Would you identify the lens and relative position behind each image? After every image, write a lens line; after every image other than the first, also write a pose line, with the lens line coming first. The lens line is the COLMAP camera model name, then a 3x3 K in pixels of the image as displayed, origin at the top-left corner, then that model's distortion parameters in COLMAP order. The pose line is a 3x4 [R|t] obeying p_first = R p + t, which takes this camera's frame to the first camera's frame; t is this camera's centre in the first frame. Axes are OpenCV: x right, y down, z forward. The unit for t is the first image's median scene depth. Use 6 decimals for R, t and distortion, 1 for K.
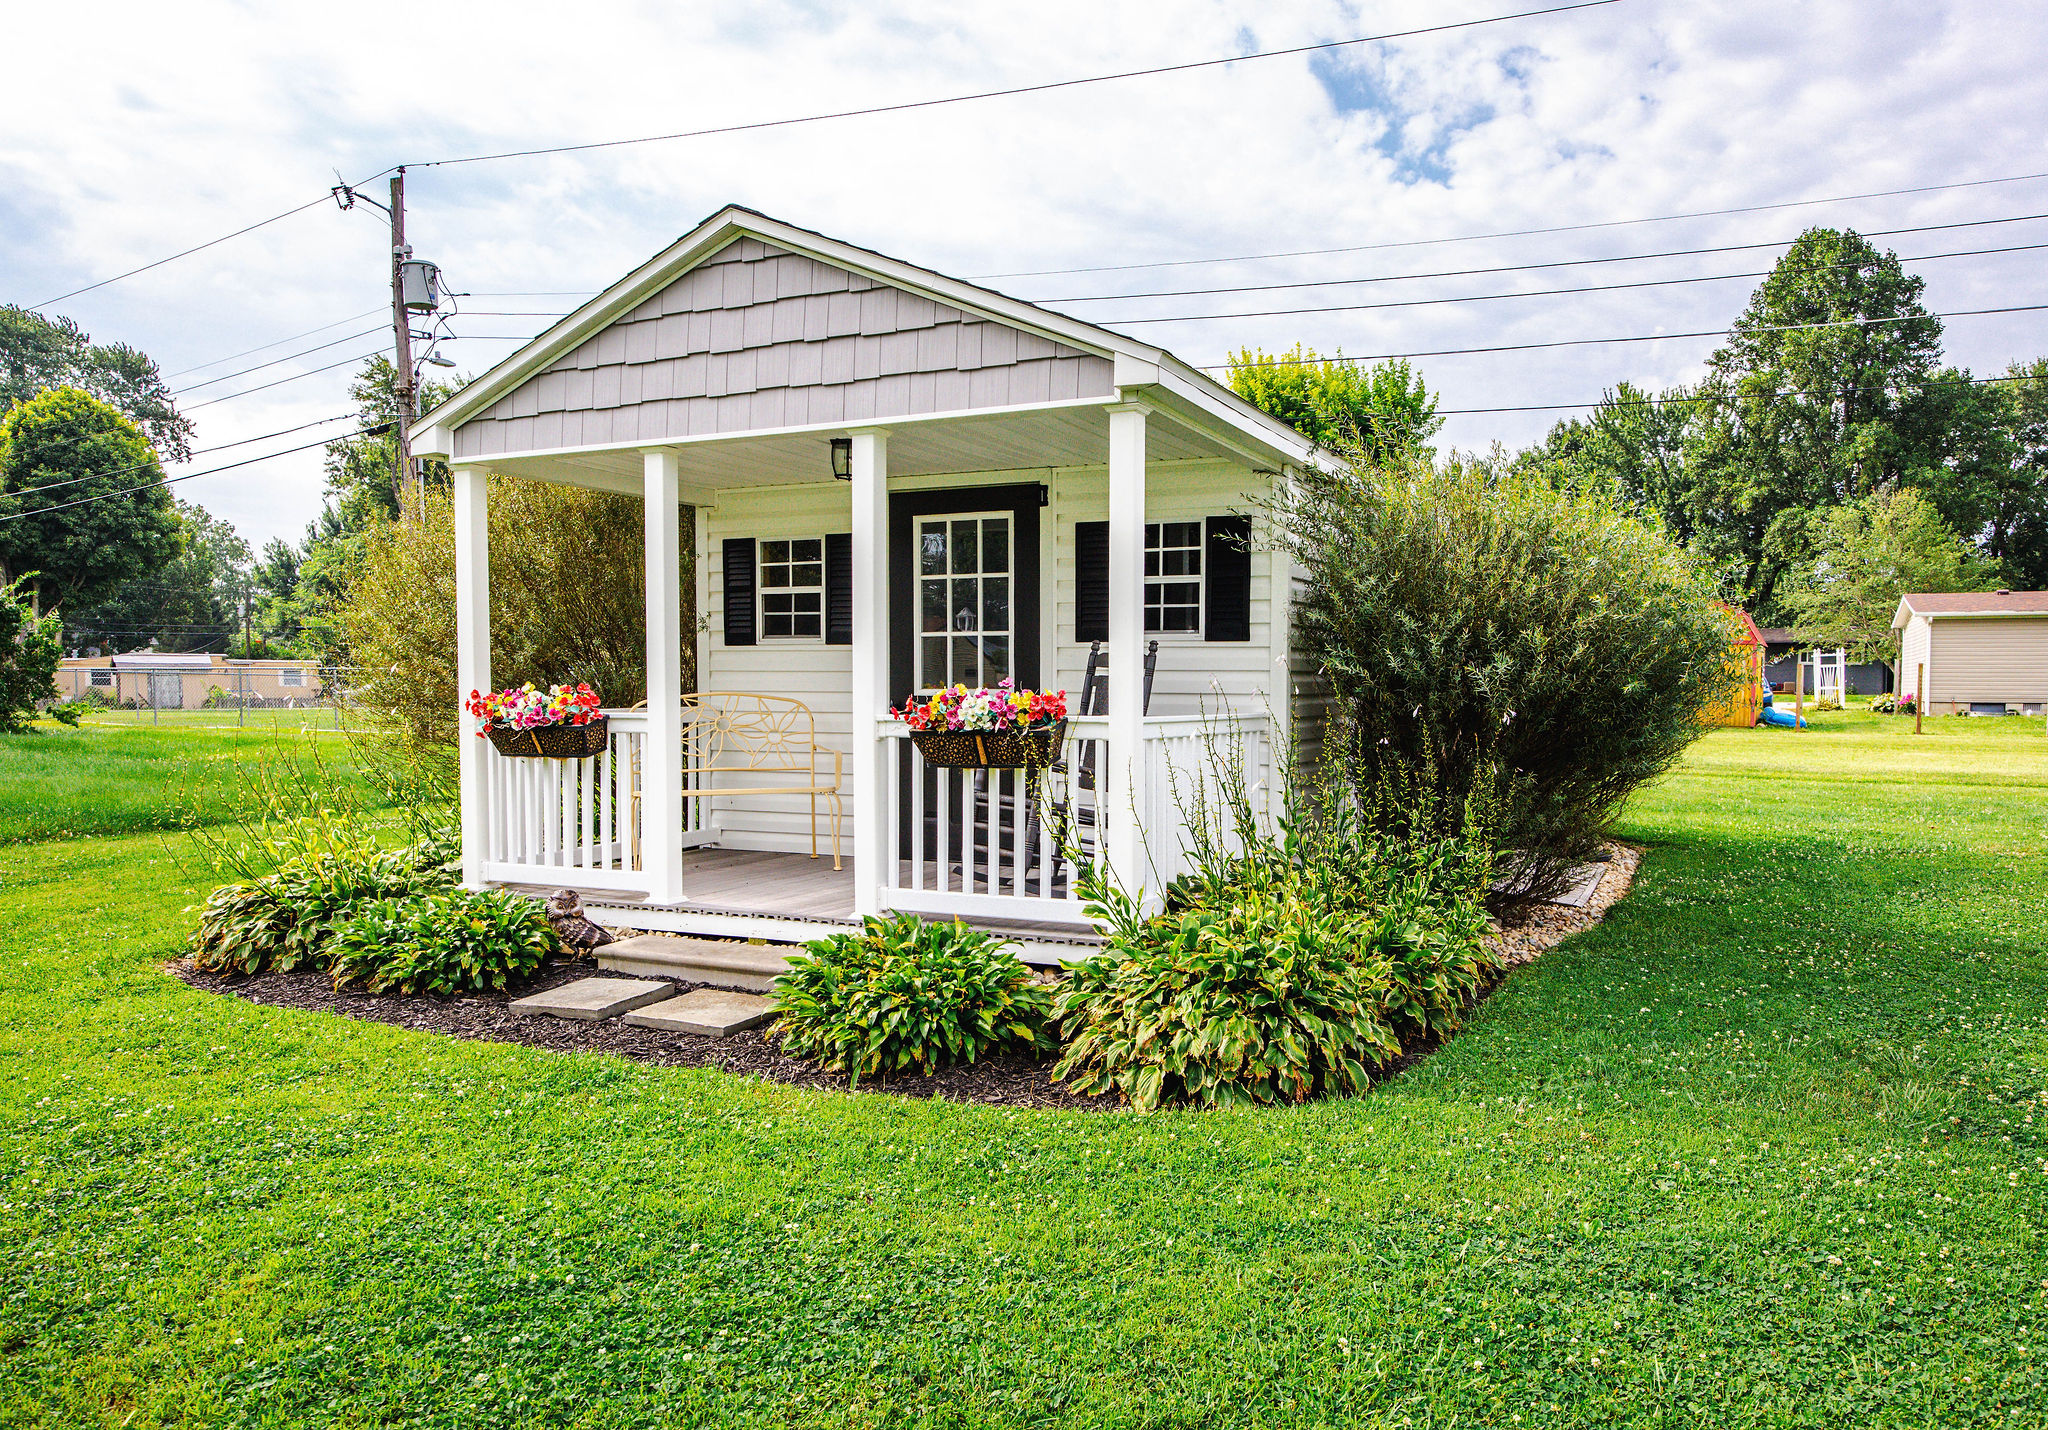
lens RADIAL K [[1459.0, 0, 1032.4], [0, 1459.0, 733.3], [0, 0, 1]] dist [0.021978, -0.022501]
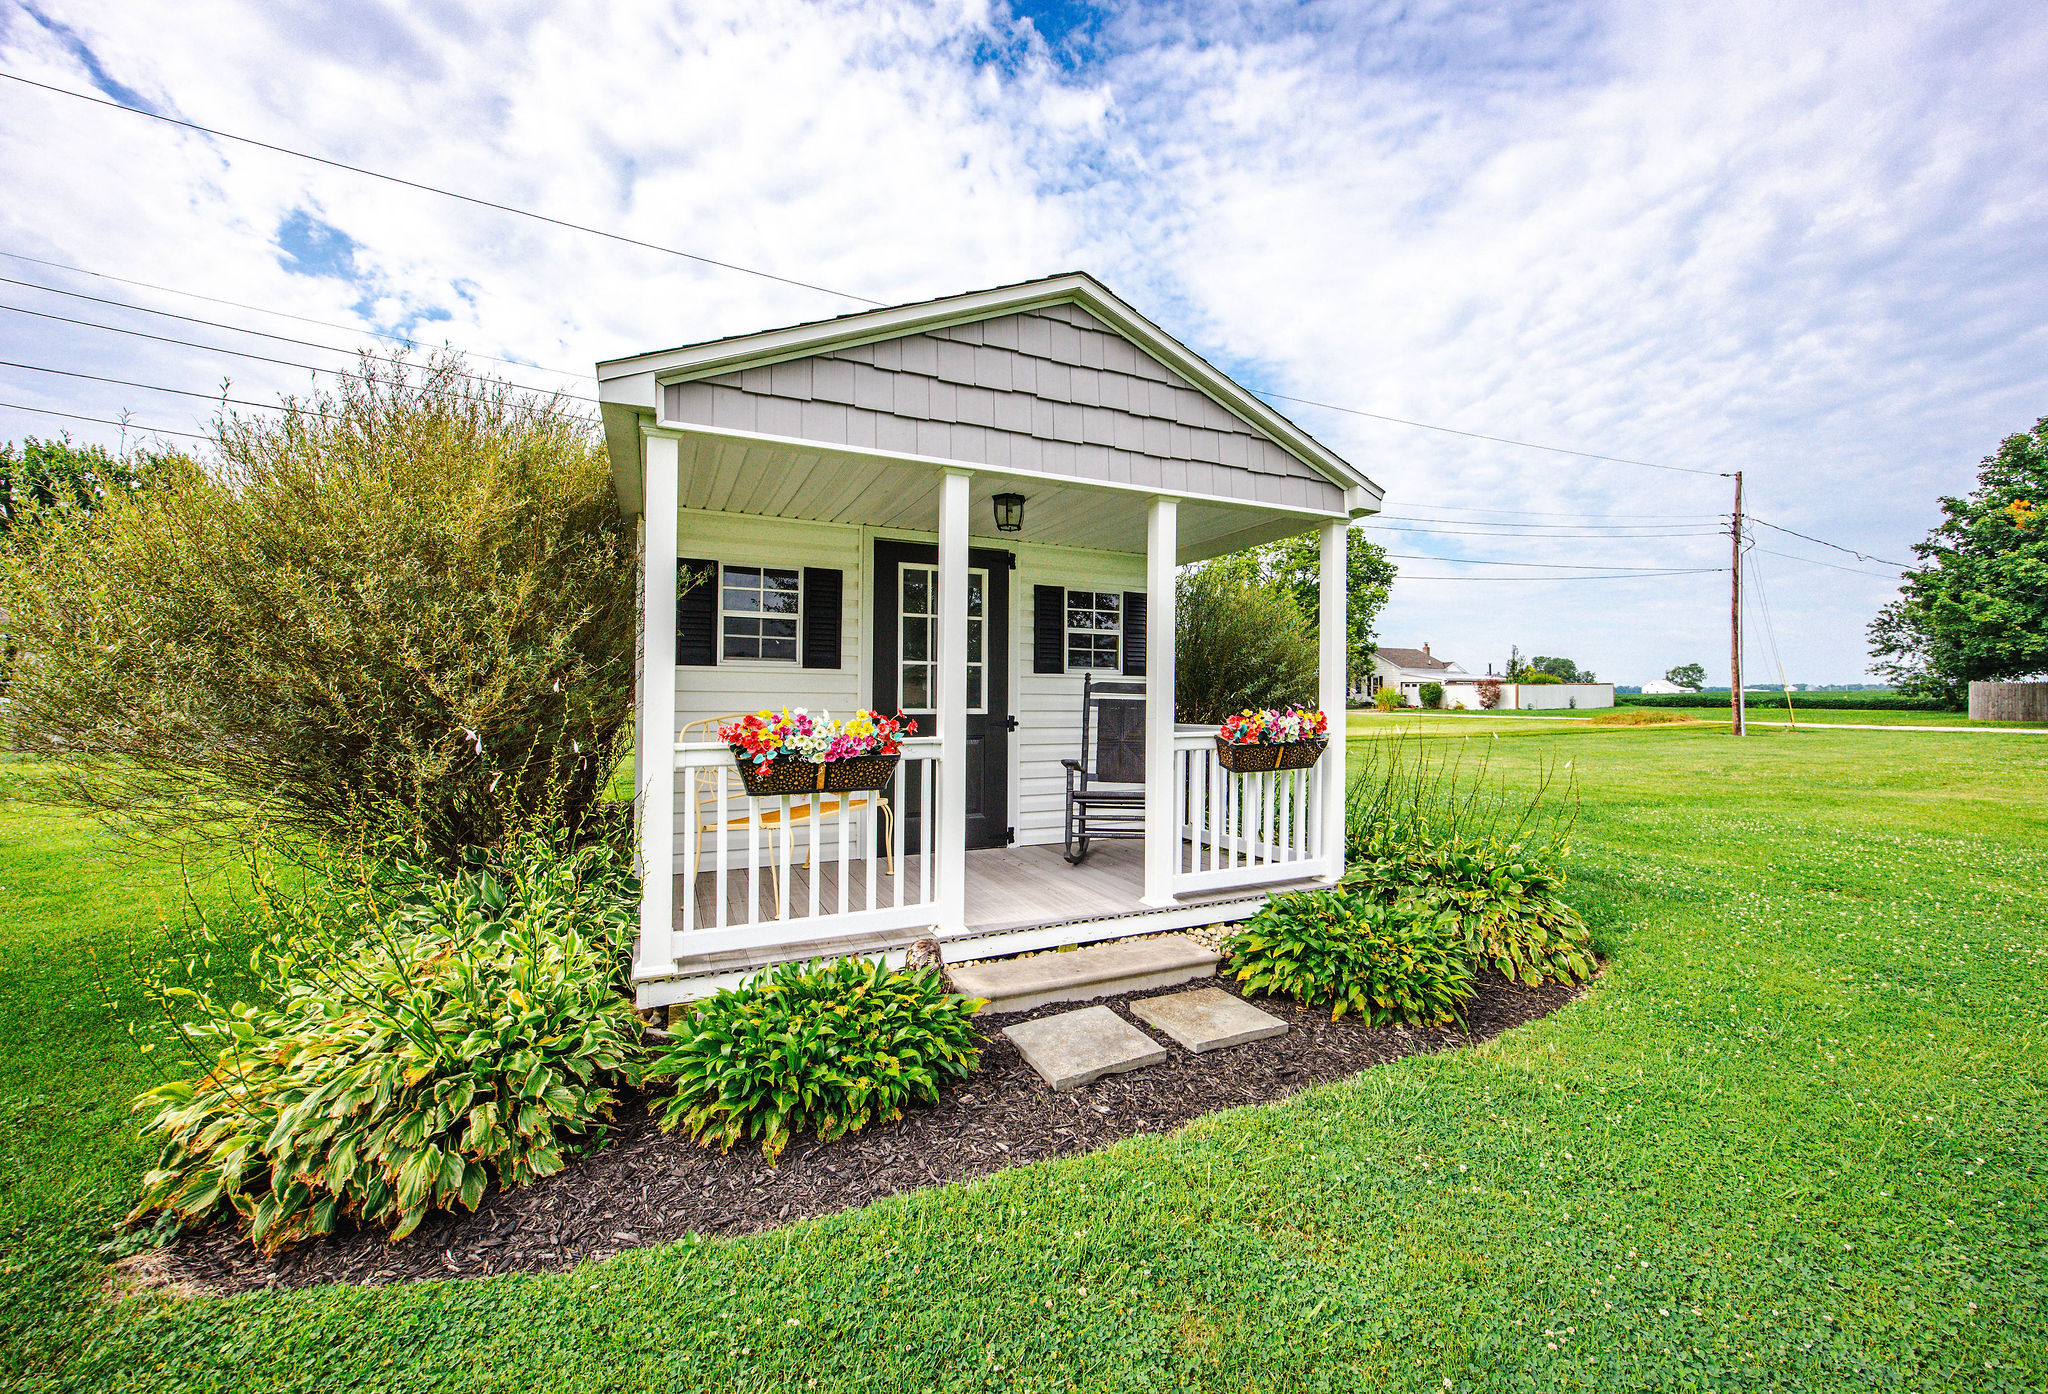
lens RADIAL K [[830.9, 0, 1022.0], [0, 830.9, 695.7], [0, 0, 1]] dist [-0.000580, 0.000032]
pose [[0.616512, 0.001340, 0.787344, -0.513423], [0.018562, 0.999696, -0.016235, -0.026164], [-0.787127, 0.024624, 0.616300, 0.475896]]
